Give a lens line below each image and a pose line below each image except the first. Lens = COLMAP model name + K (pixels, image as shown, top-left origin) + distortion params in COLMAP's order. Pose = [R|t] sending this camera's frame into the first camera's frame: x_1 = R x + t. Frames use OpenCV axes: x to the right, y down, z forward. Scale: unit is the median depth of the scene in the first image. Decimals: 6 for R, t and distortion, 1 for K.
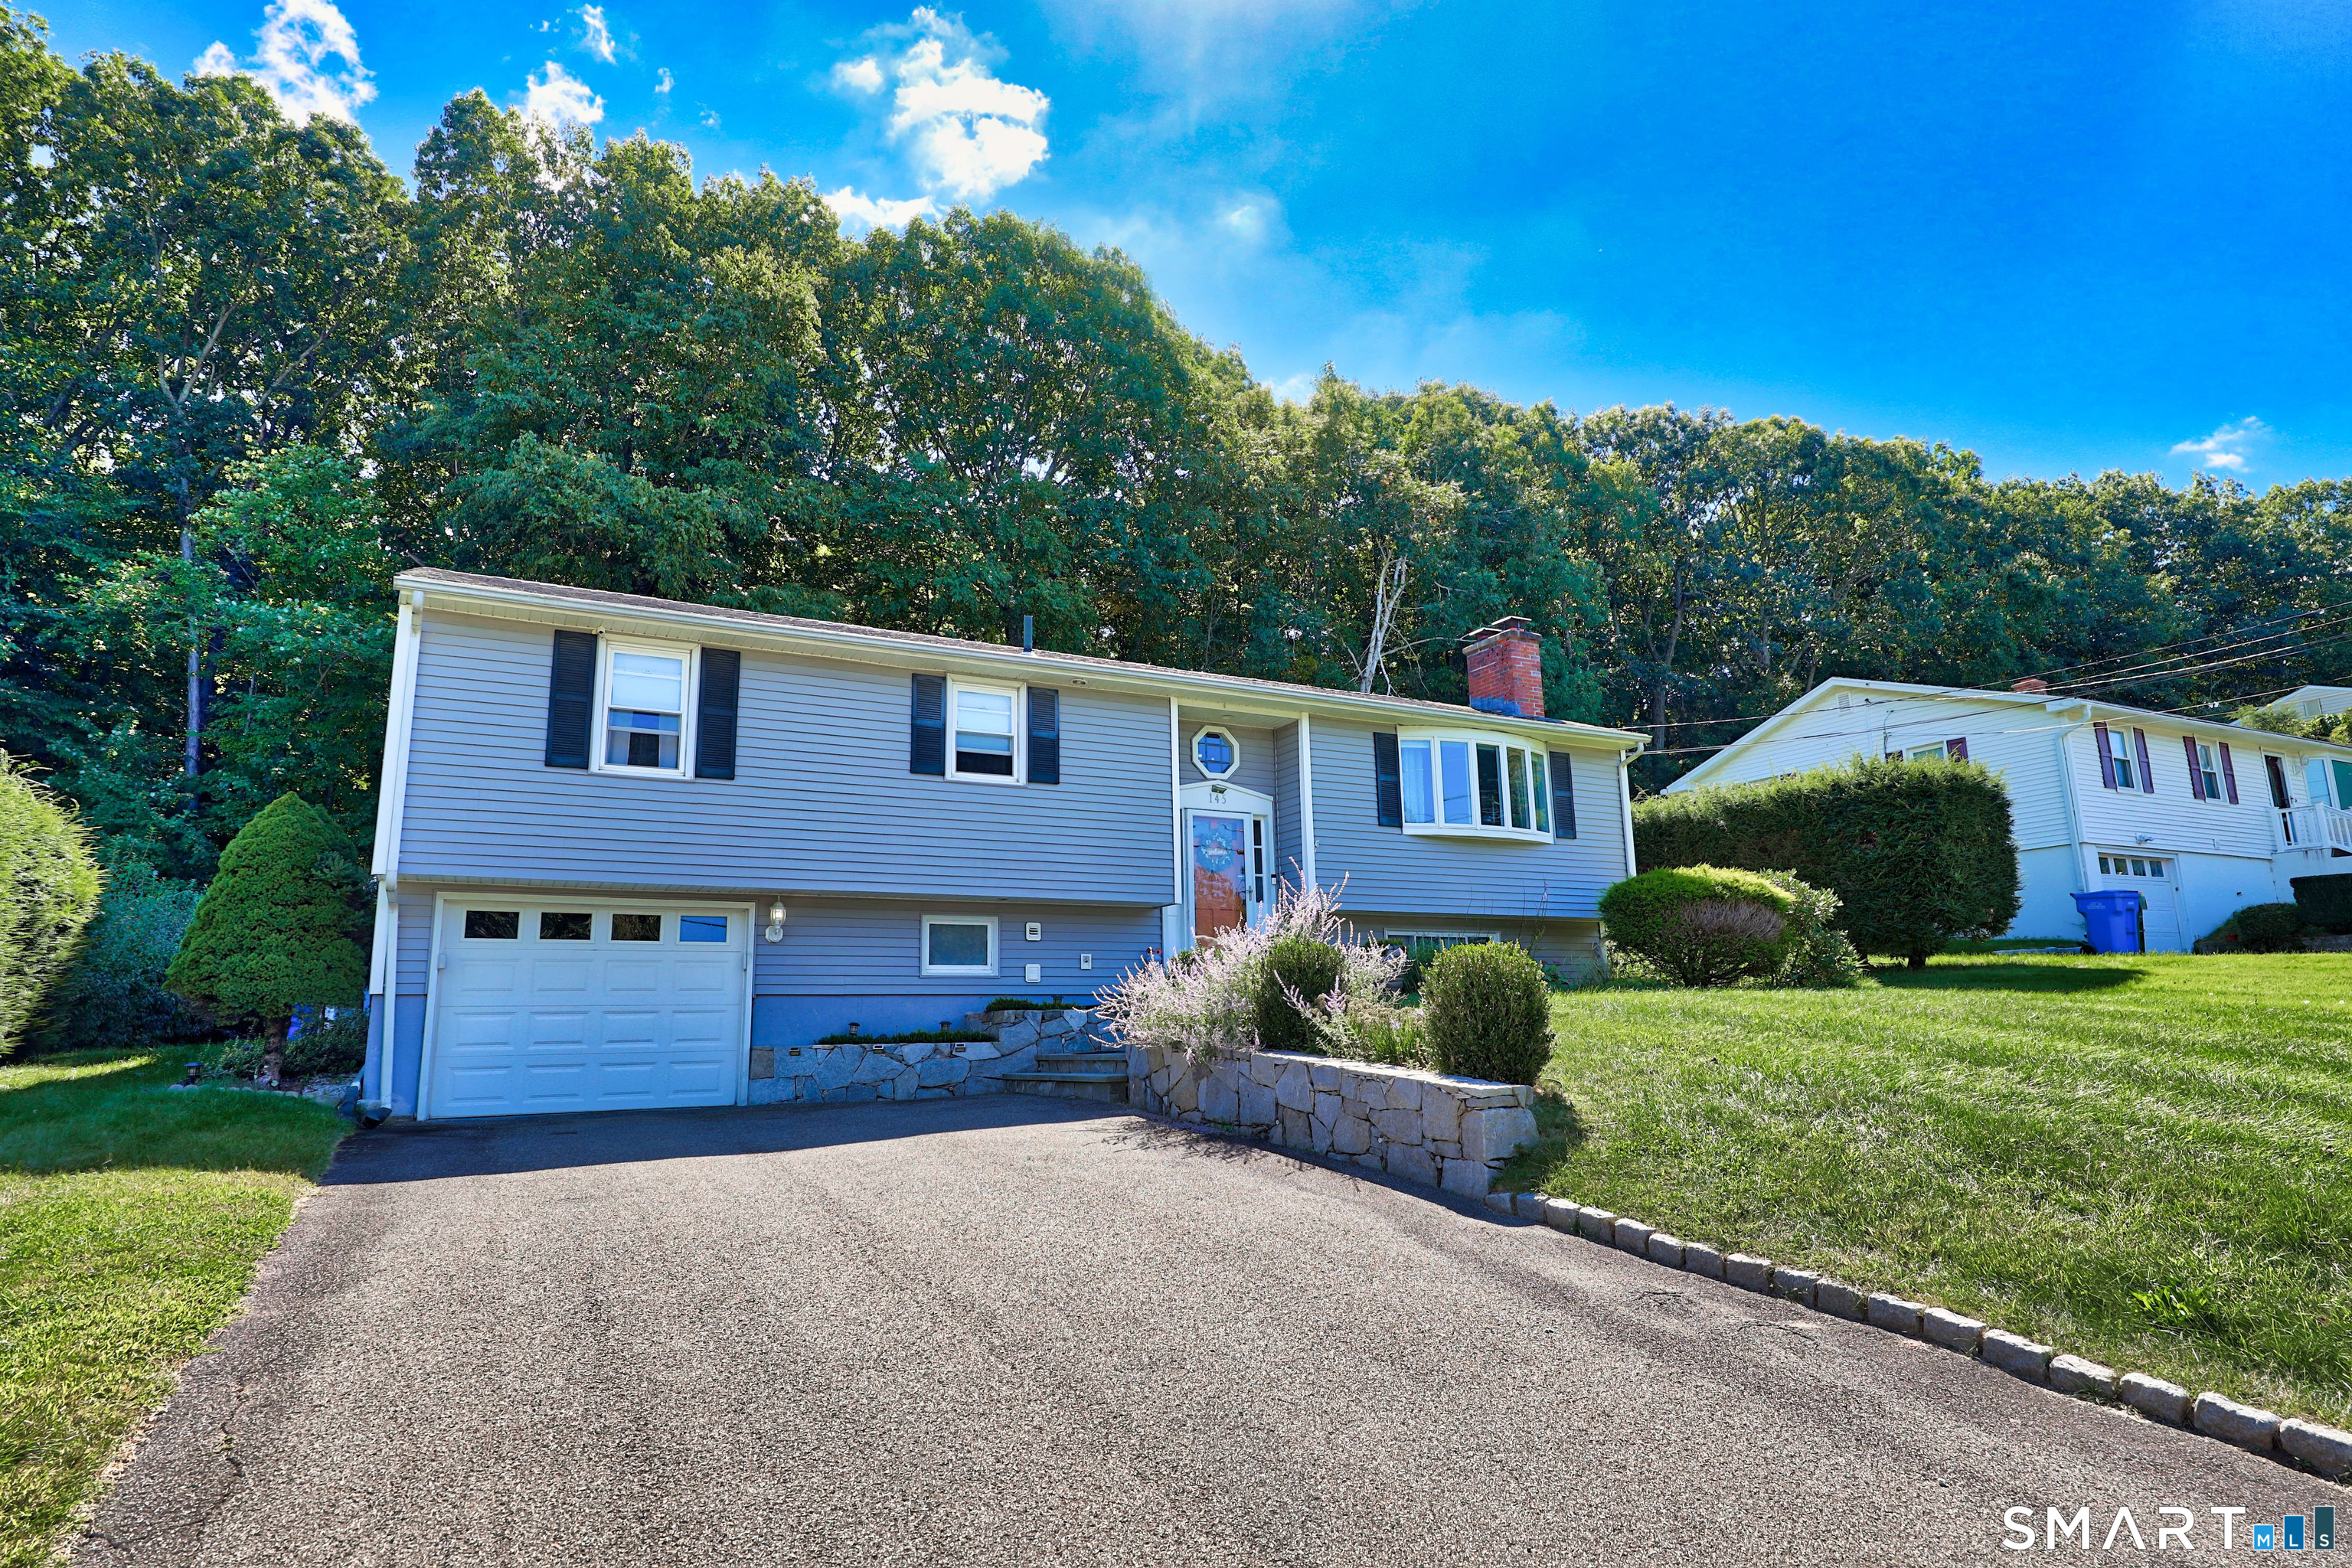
lens RADIAL K [[1338.8, 0, 1176.0], [0, 1338.8, 784.0], [0, 0, 1]] dist [0.036509, -0.032253]
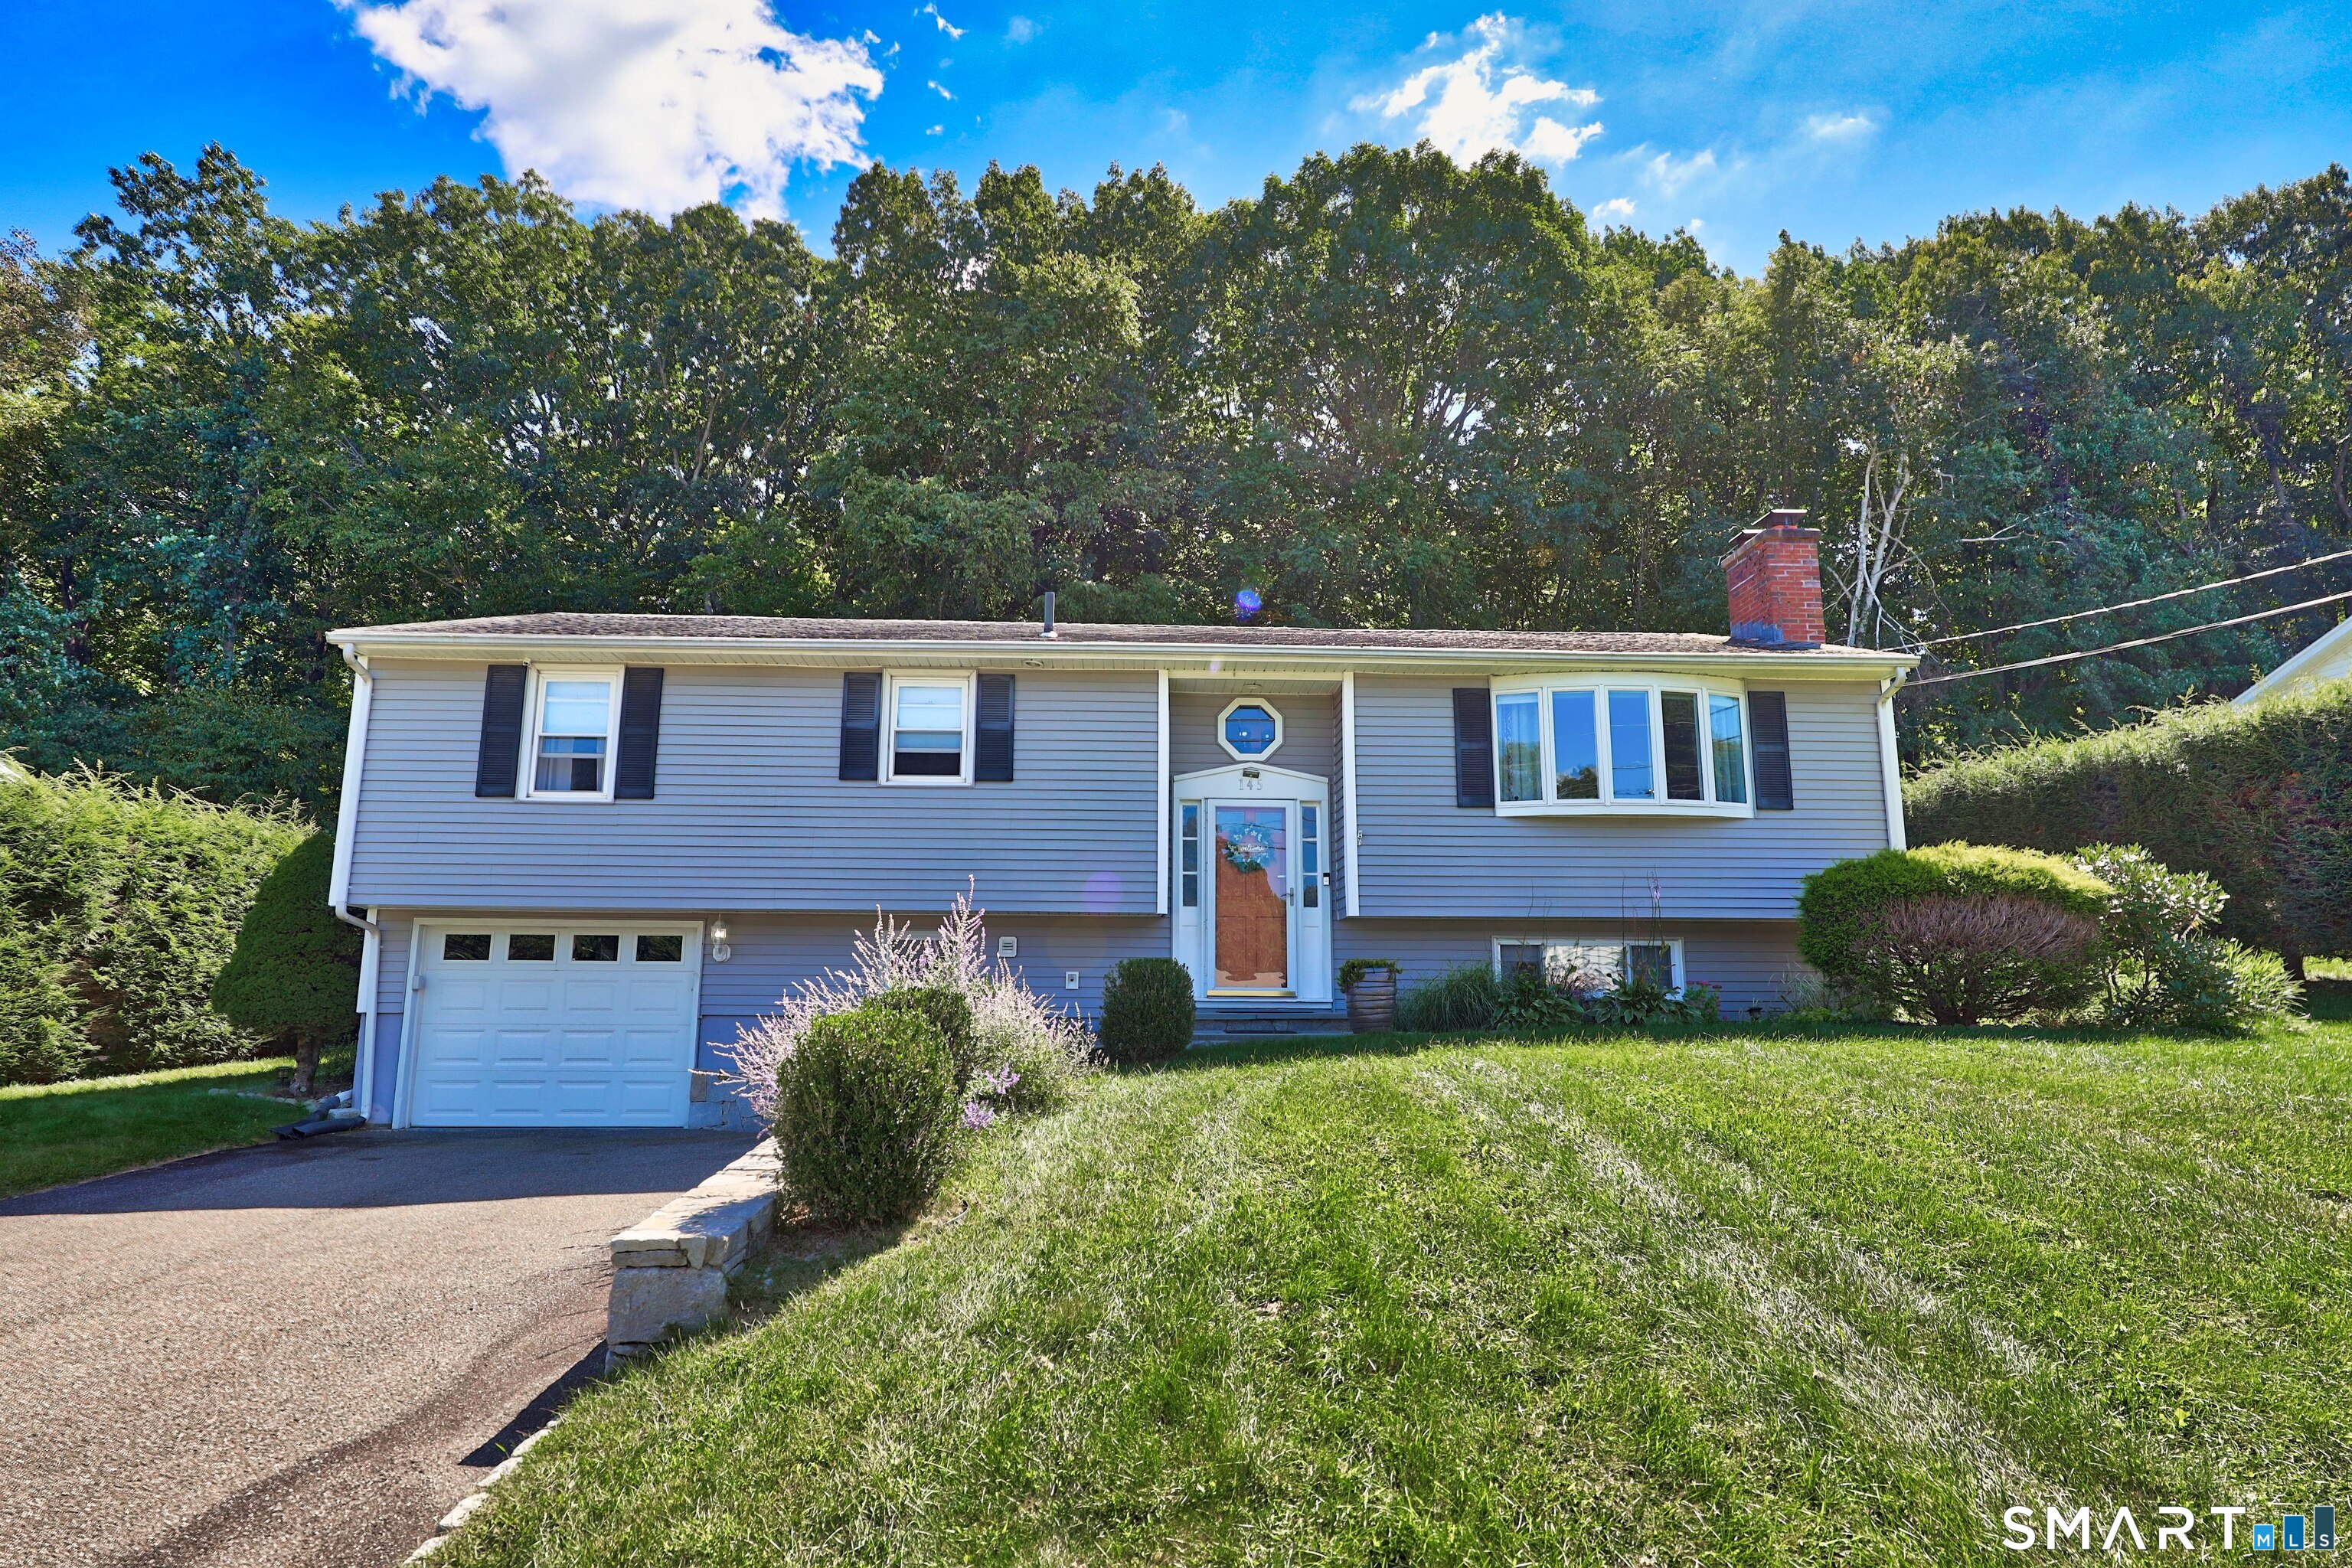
lens RADIAL K [[1338.8, 0, 1176.0], [0, 1338.8, 784.0], [0, 0, 1]] dist [0.036509, -0.032253]
pose [[0.894114, -0.051799, -0.444834, 0.421035], [0.061055, 0.998113, 0.006496, 0.002678], [0.443658, -0.032968, 0.895590, 0.265478]]
